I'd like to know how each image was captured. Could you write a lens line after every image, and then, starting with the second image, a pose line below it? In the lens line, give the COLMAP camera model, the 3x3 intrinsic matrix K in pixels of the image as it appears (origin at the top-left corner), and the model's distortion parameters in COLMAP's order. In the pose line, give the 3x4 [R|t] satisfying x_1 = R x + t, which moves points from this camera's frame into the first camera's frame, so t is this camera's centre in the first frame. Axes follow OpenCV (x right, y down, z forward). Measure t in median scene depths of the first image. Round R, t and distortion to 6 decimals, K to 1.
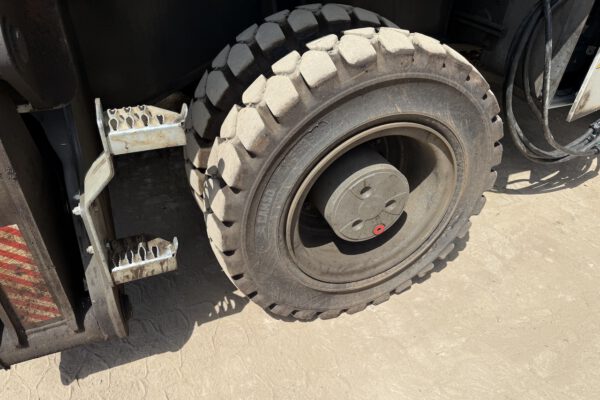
lens RADIAL K [[421.1, 0, 300.0], [0, 421.1, 200.0], [0, 0, 1]] dist [0.076158, -0.104730]
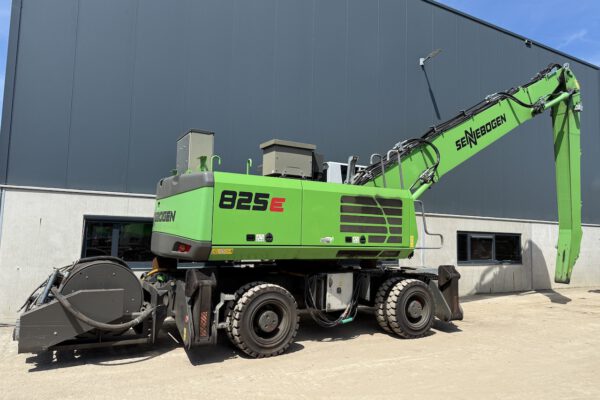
lens RADIAL K [[421.1, 0, 300.0], [0, 421.1, 200.0], [0, 0, 1]] dist [0.076158, -0.104730]
pose [[0.991358, 0.012511, 0.130586, -0.120144], [0.073590, 0.771028, -0.632535, 2.099487], [-0.108599, 0.636679, 0.763444, -3.652561]]
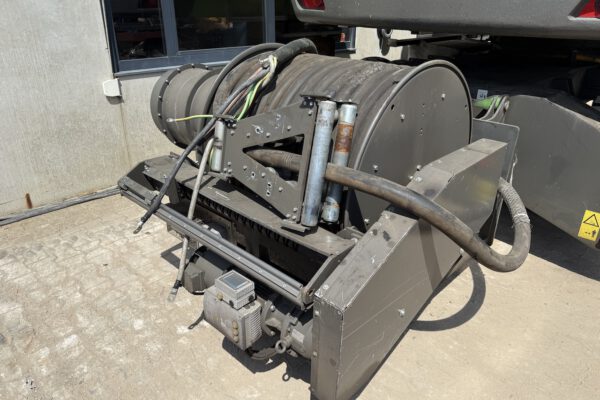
lens RADIAL K [[421.1, 0, 300.0], [0, 421.1, 200.0], [0, 0, 1]] dist [0.076158, -0.104730]
pose [[0.915811, -0.189132, 0.354287, -2.643870], [0.246878, 0.960926, -0.125186, -0.024941], [-0.316767, 0.202112, 0.926720, -0.427698]]
